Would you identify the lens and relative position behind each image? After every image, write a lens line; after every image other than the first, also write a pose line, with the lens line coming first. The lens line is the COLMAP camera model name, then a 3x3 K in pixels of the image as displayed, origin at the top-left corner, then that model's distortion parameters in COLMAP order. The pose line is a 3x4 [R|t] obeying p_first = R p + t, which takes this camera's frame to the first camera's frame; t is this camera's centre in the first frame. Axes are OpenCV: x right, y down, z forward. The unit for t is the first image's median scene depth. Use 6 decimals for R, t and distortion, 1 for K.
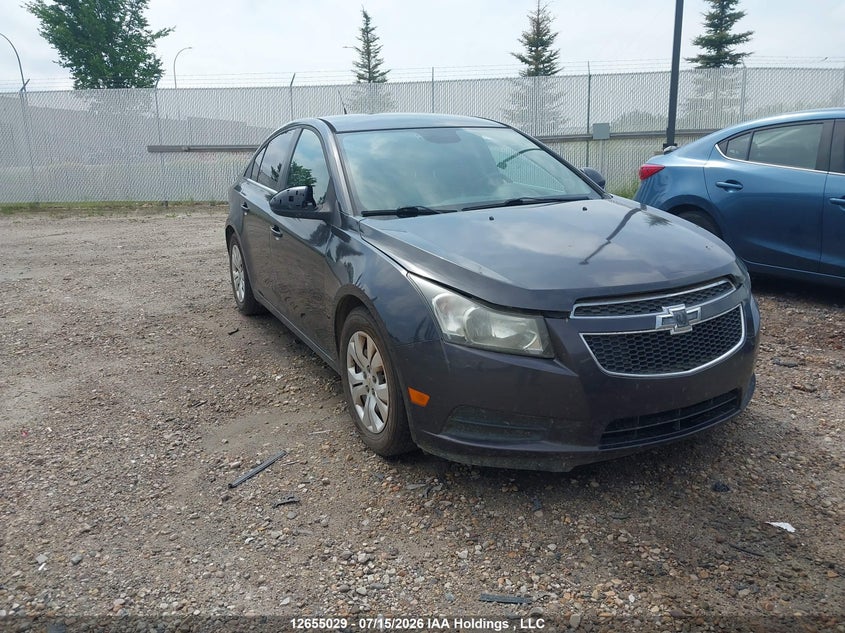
lens RADIAL K [[723.6, 0, 423.9], [0, 723.6, 318.8], [0, 0, 1]] dist [0.006854, -0.001691]
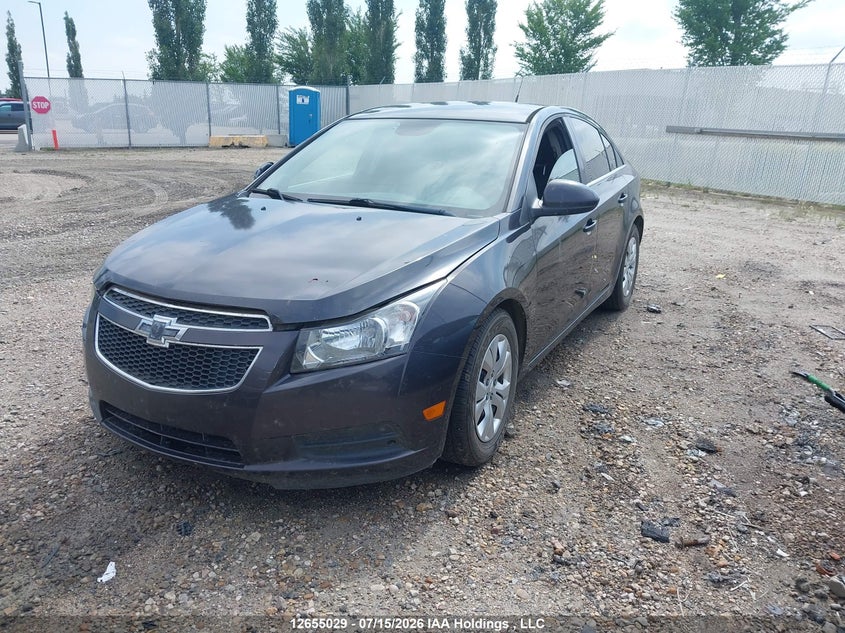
lens RADIAL K [[723.6, 0, 423.3], [0, 723.6, 312.8], [0, 0, 1]] dist [0.006854, -0.001691]
pose [[0.554361, 0.262137, -0.789917, 1.347520], [-0.242646, 0.958777, 0.147885, -0.258262], [0.796120, 0.109689, 0.595115, 0.734842]]
